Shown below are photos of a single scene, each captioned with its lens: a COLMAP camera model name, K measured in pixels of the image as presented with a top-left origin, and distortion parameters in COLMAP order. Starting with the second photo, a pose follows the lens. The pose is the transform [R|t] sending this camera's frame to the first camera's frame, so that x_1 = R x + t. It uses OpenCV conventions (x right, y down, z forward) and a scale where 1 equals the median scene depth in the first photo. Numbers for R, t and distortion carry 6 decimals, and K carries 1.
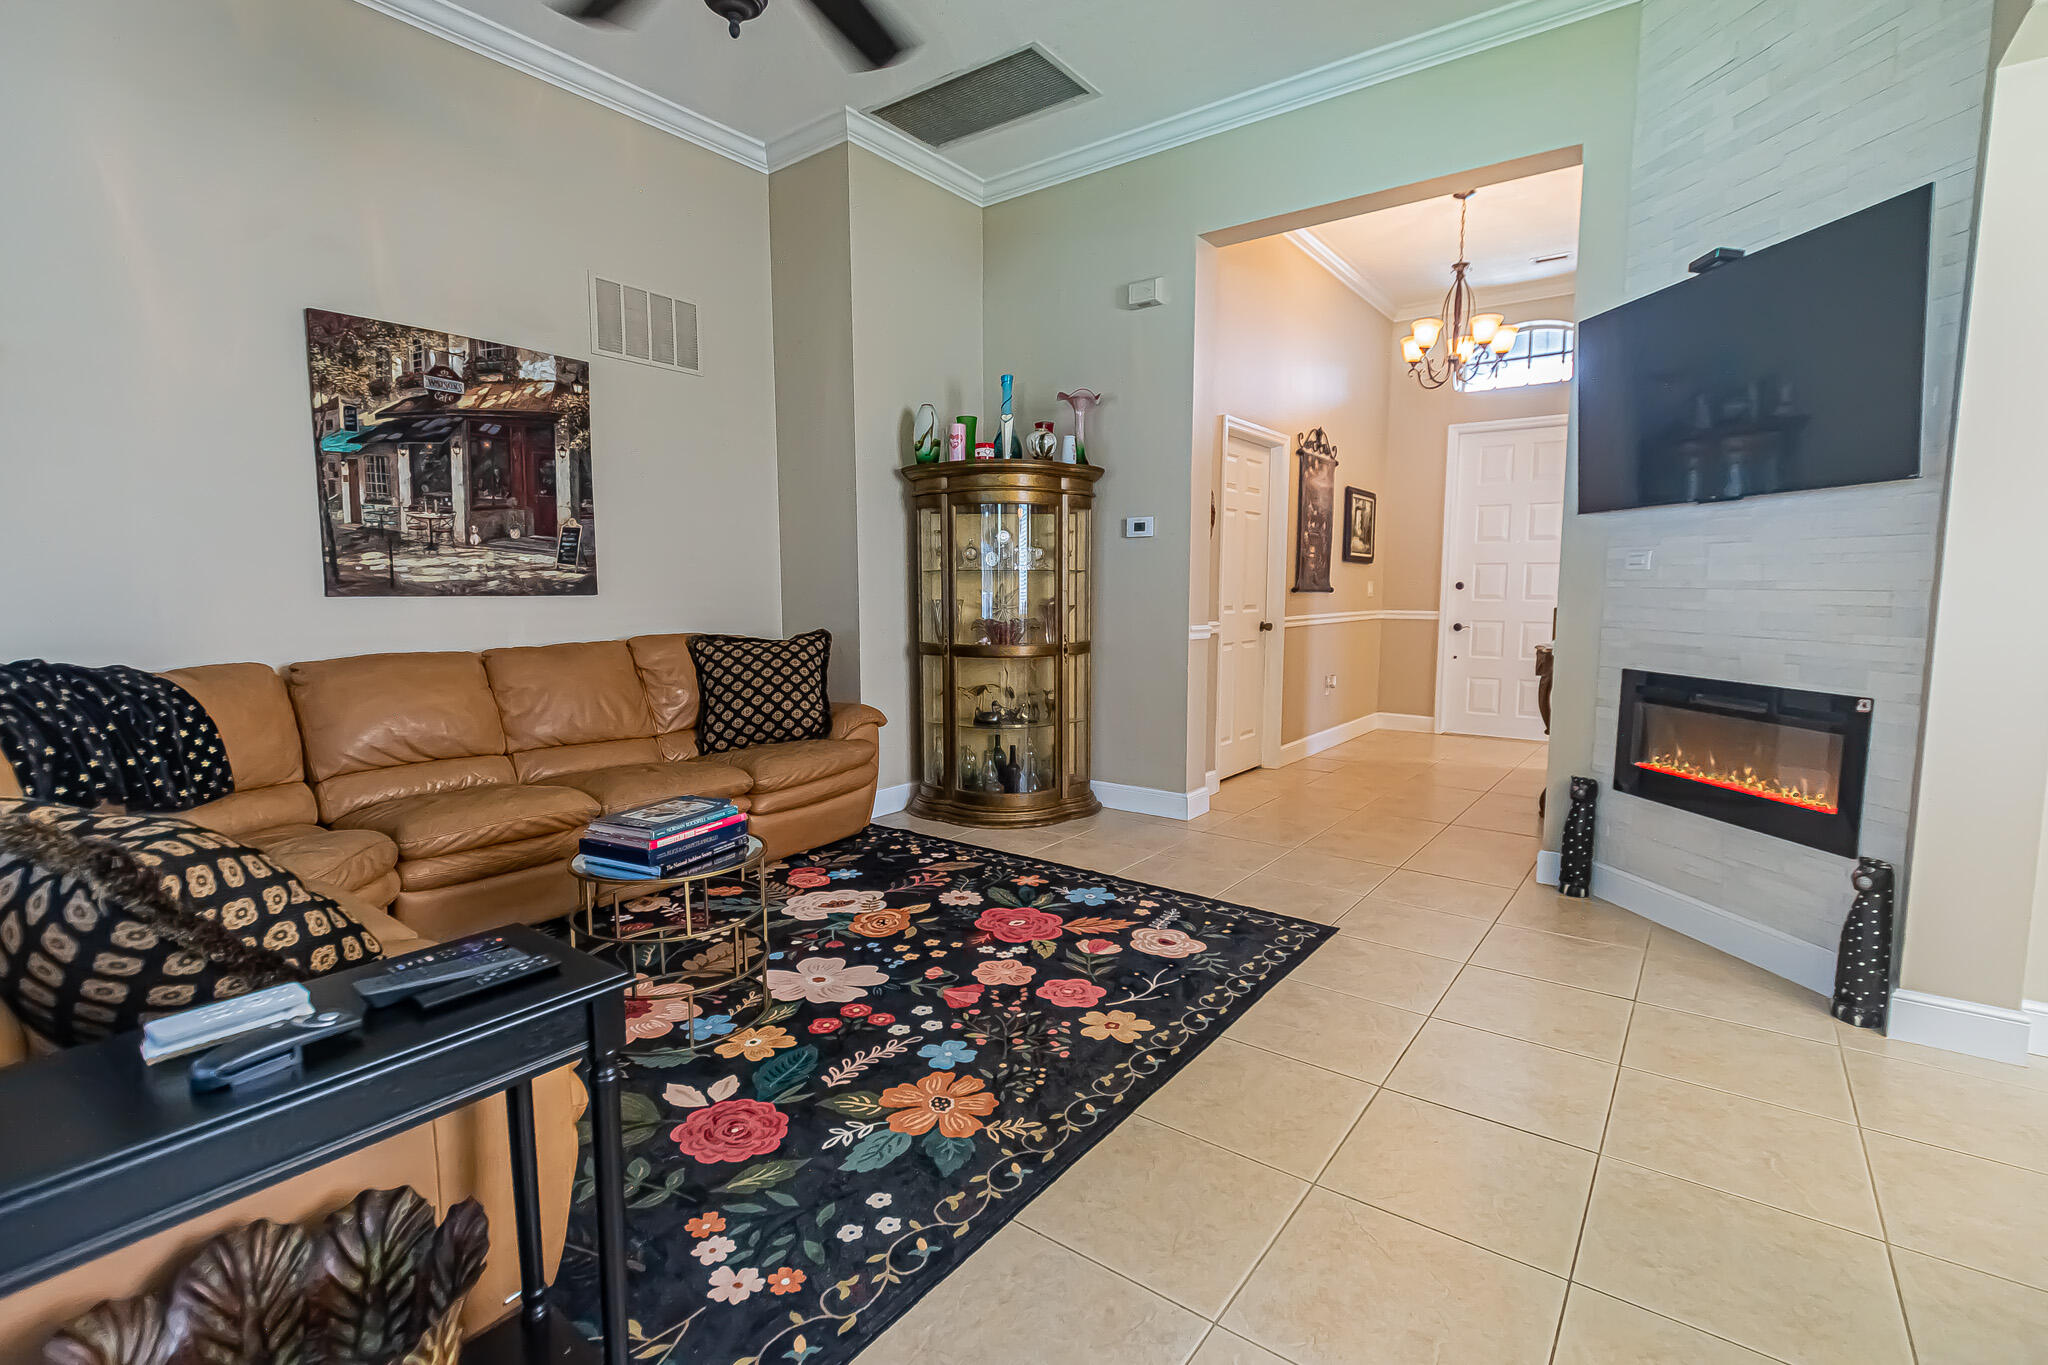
lens RADIAL K [[912.3, 0, 1034.1], [0, 912.3, 684.1], [0, 0, 1]] dist [0.003475, -0.001652]
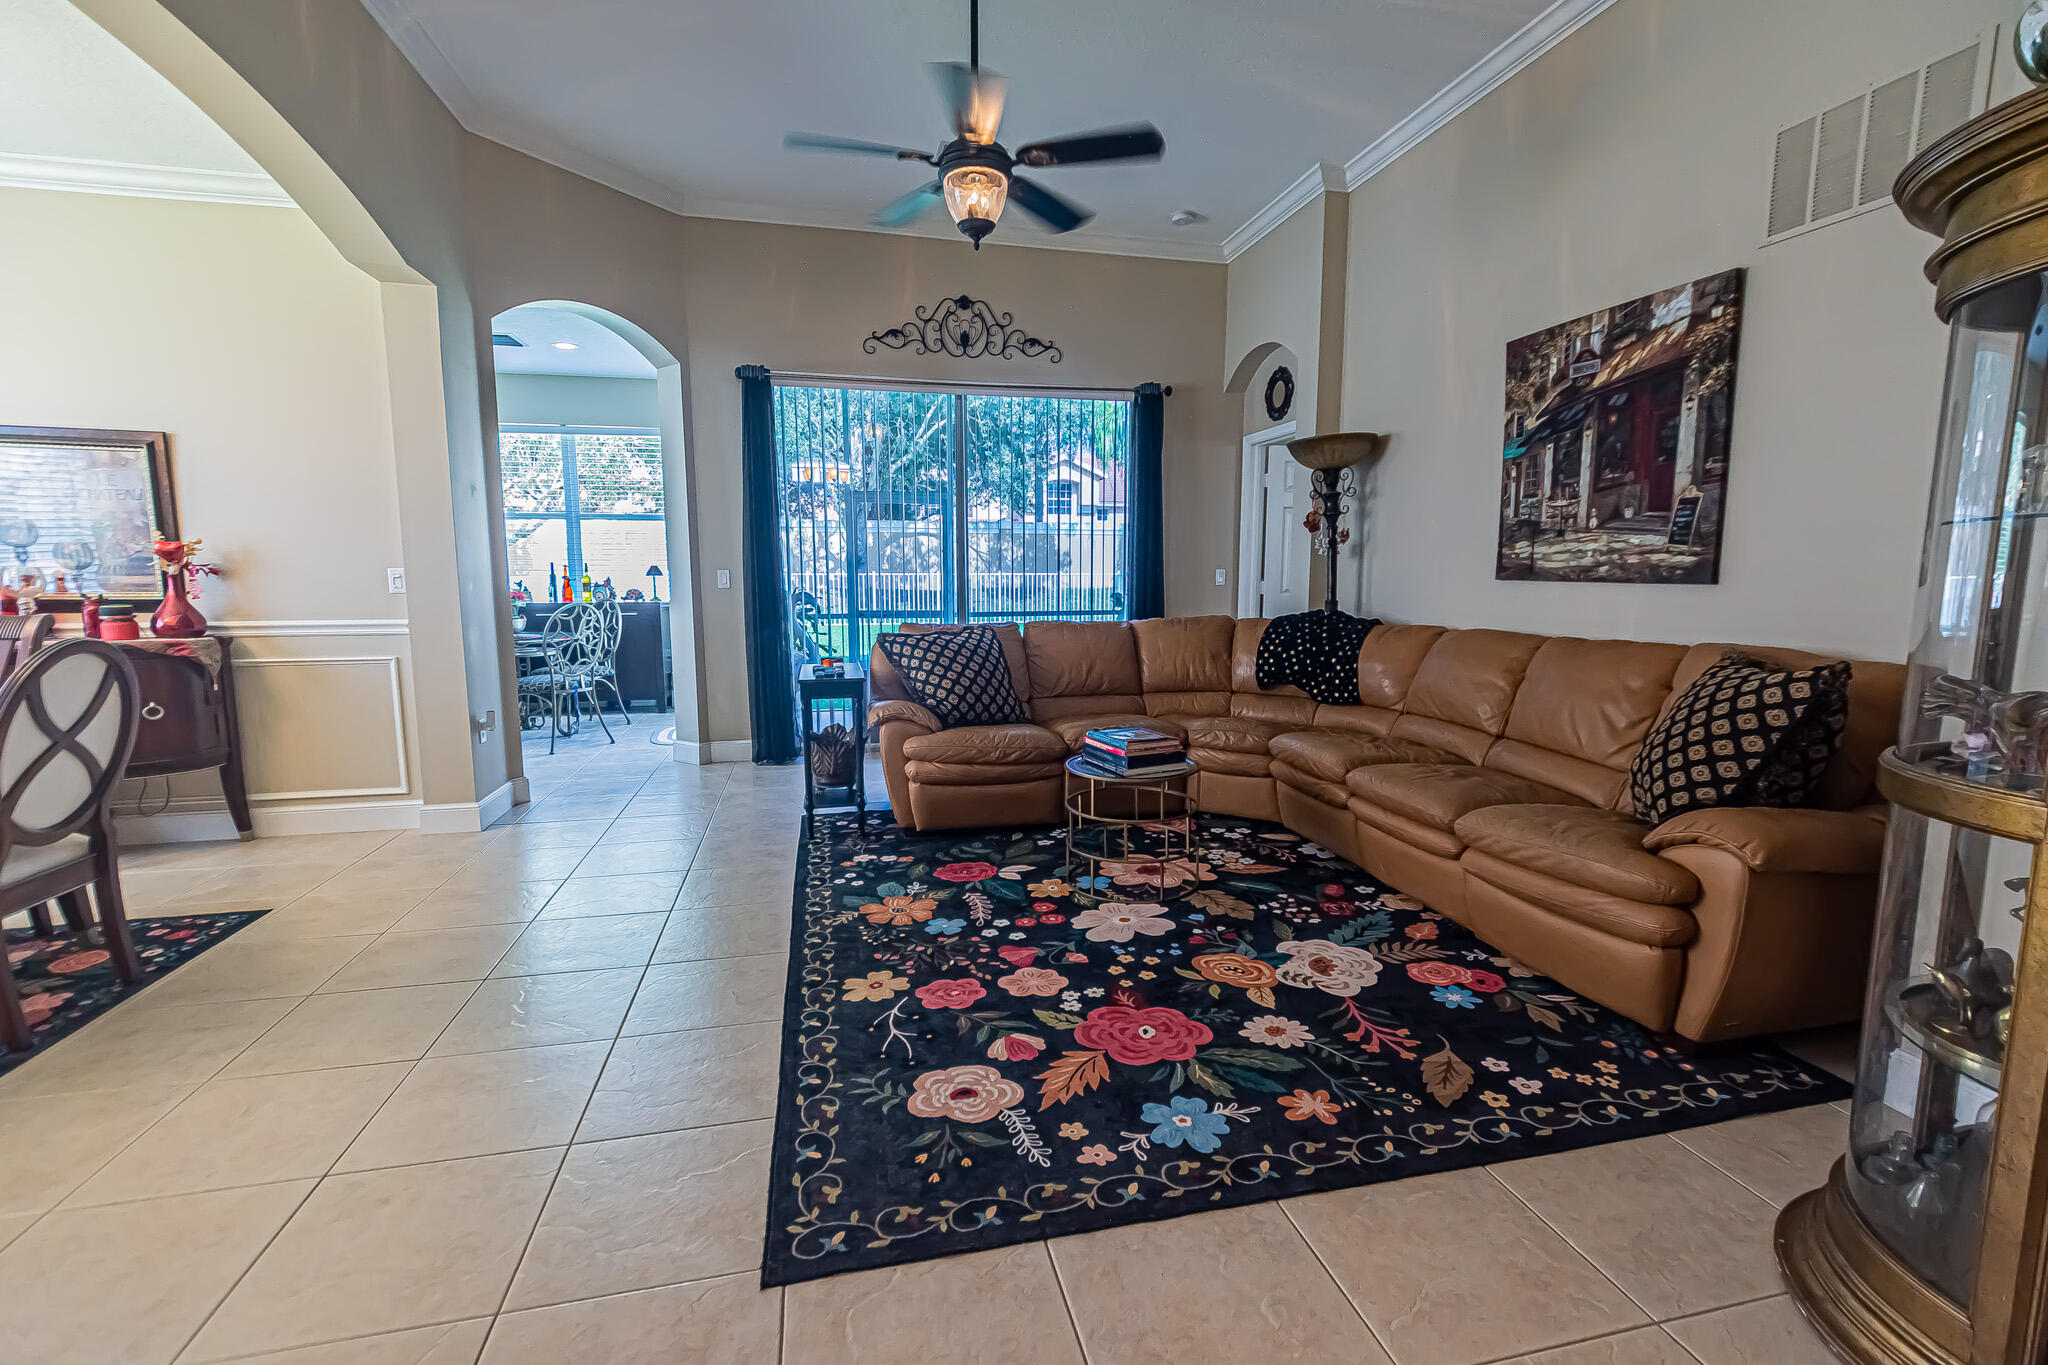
lens RADIAL K [[912.3, 0, 1036.5], [0, 912.3, 683.8], [0, 0, 1]] dist [0.003475, -0.001652]
pose [[-0.641827, 0.095999, -0.760816, 0.534929], [-0.083002, 0.977608, 0.193375, -0.138176], [0.762344, 0.187263, -0.619487, 1.251630]]
